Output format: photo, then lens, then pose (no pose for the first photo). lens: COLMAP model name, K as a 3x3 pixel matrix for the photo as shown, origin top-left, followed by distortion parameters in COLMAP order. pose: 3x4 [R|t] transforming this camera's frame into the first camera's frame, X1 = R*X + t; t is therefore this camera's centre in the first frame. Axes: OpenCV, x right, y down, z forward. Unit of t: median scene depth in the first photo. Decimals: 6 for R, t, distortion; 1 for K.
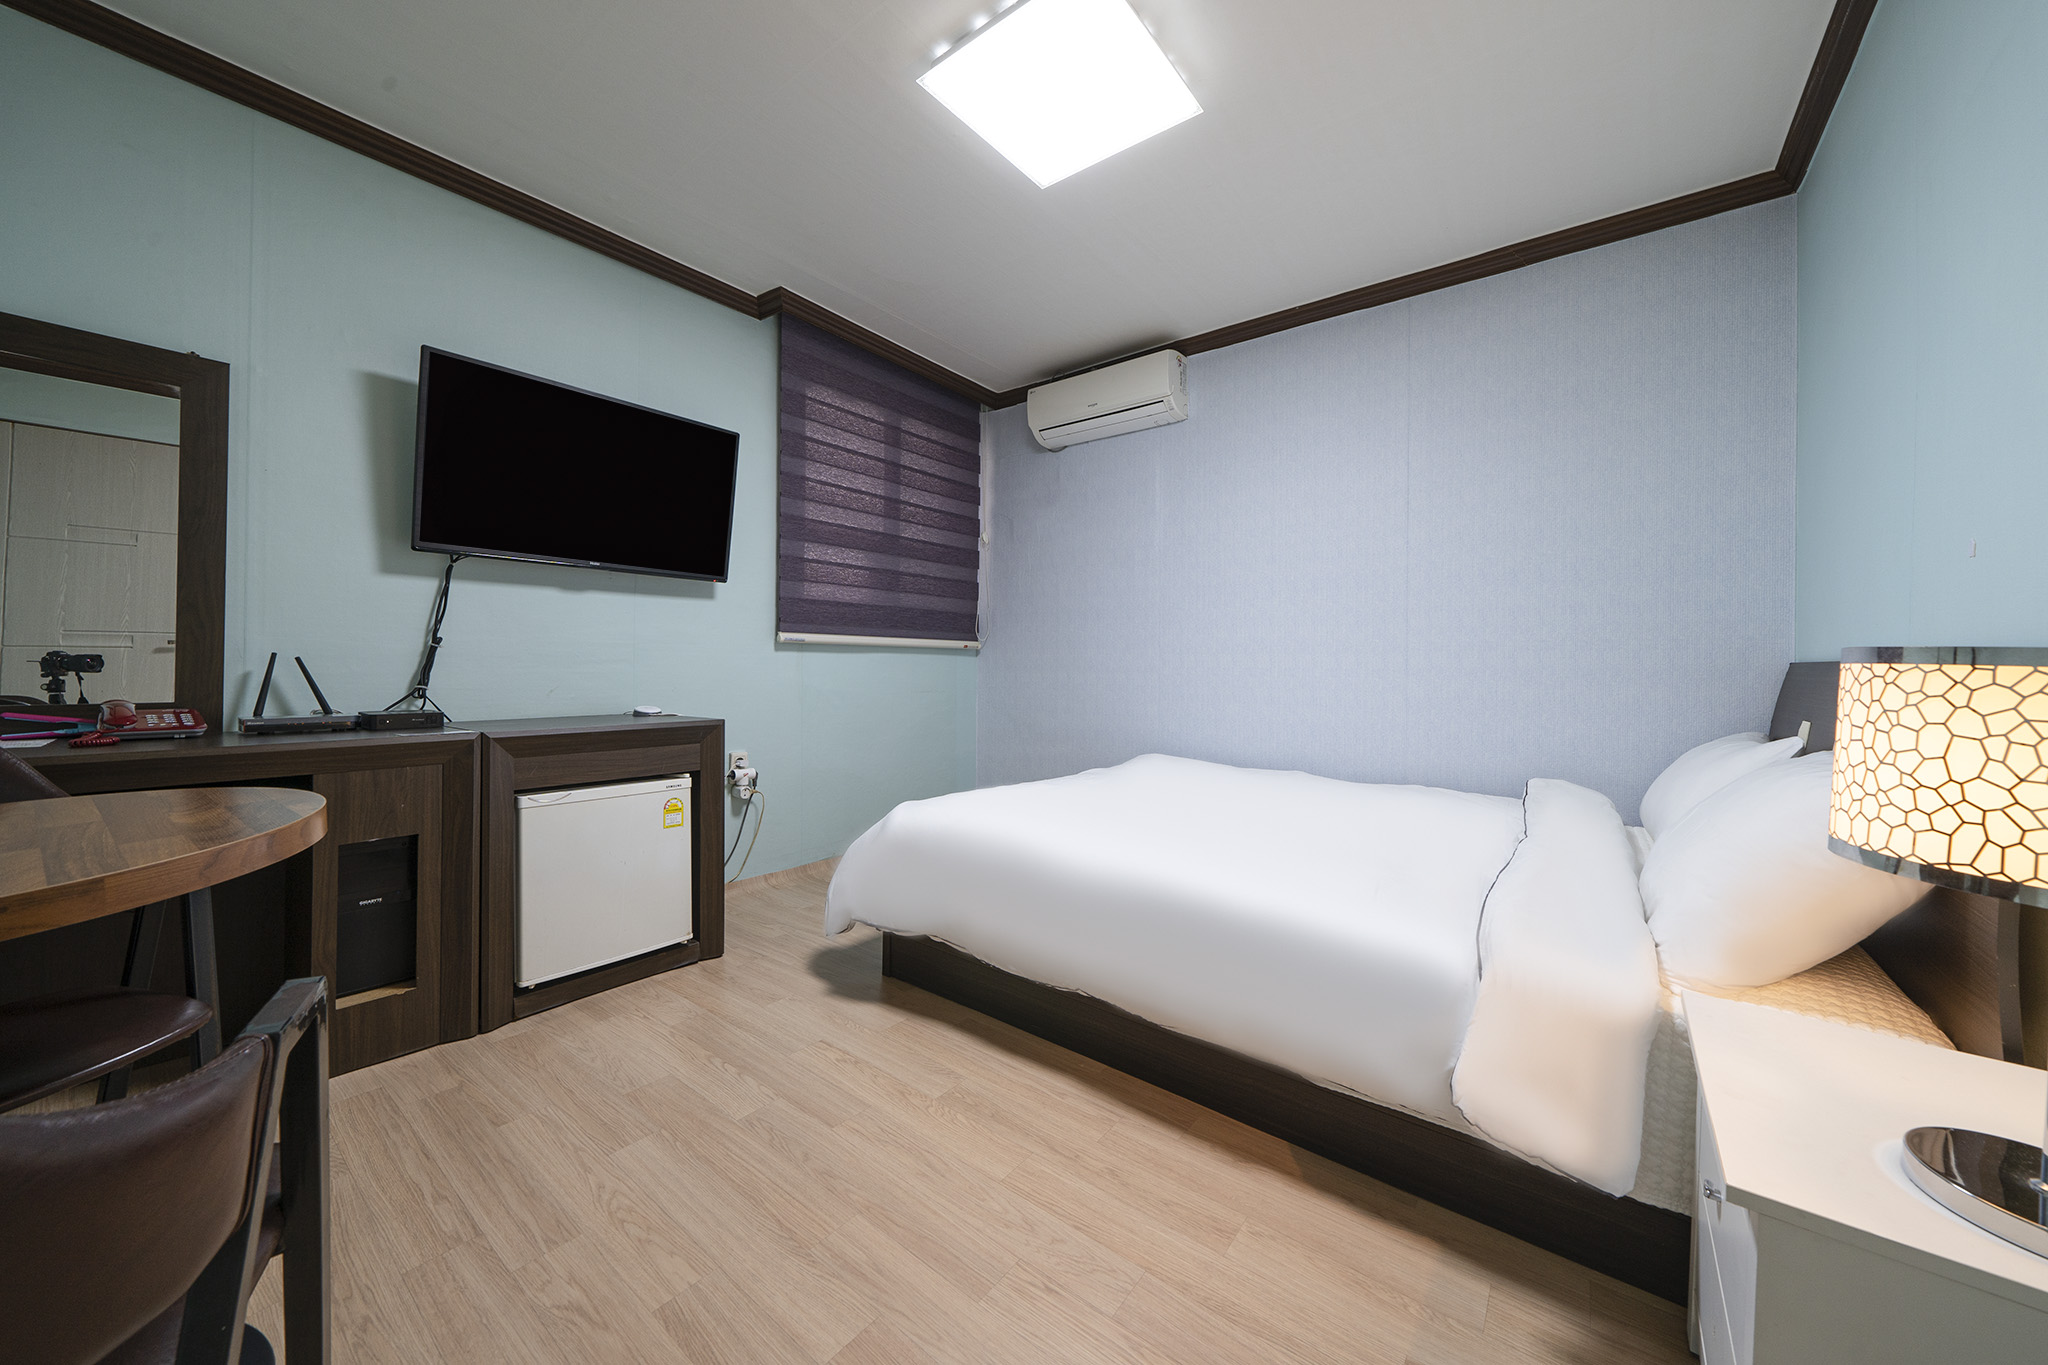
lens RADIAL K [[720.5, 0, 1024.0], [0, 720.5, 682.5], [0, 0, 1]] dist [-0.004074, -0.000218]
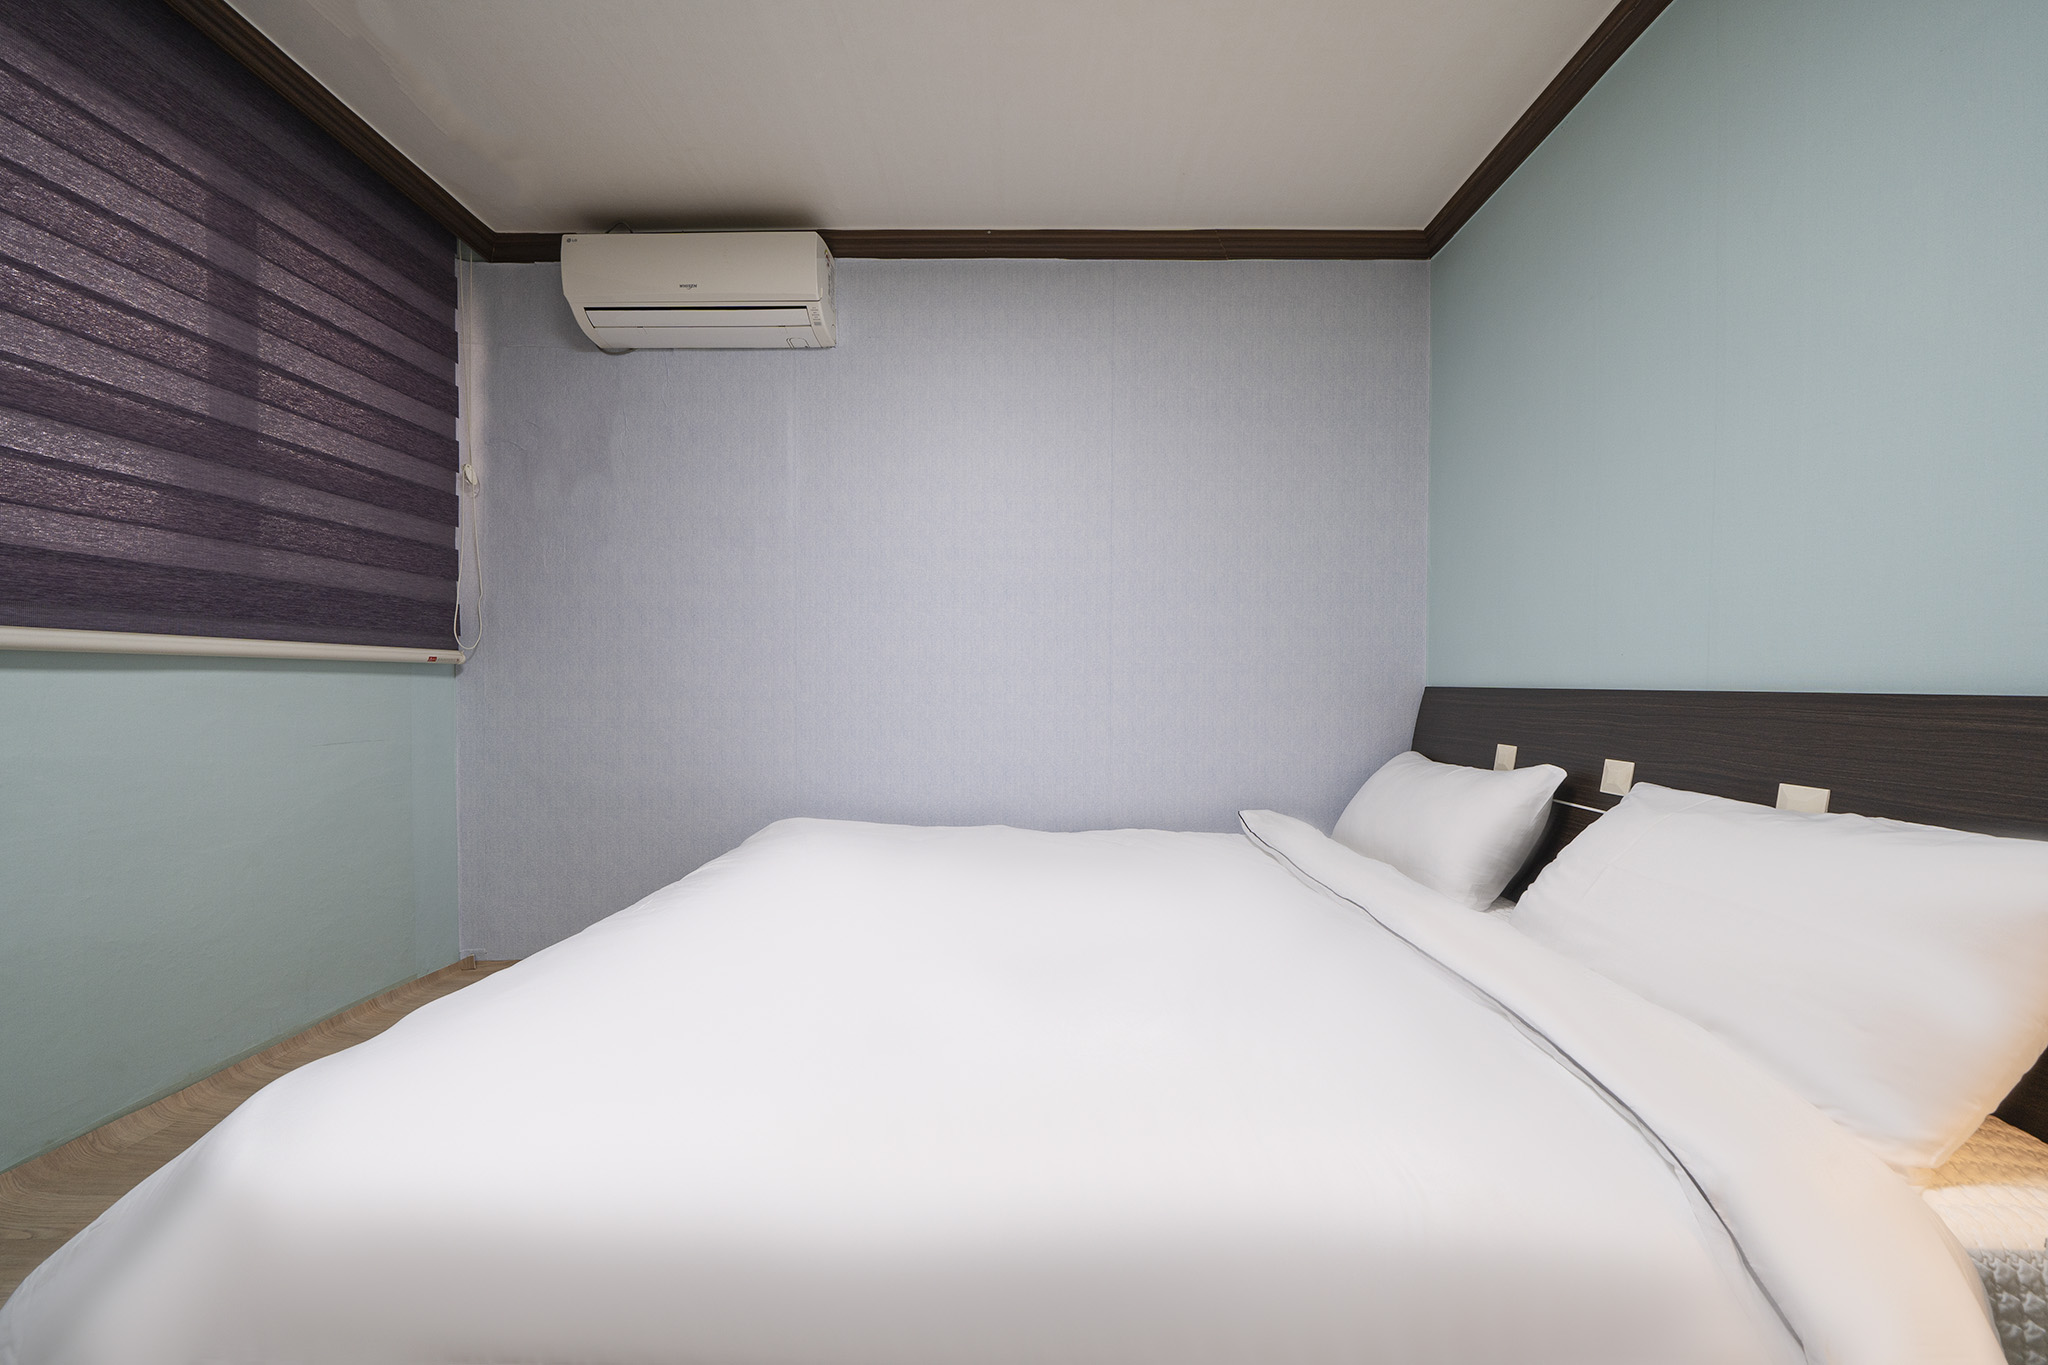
lens RADIAL K [[699.8, 0, 1025.2], [0, 699.8, 693.8], [0, 0, 1]] dist [-0.004904, 0.000375]
pose [[0.798522, -0.016543, 0.601739, -0.043145], [0.016322, 0.999850, 0.005829, -0.020155], [-0.601745, 0.005167, 0.798672, 0.309350]]
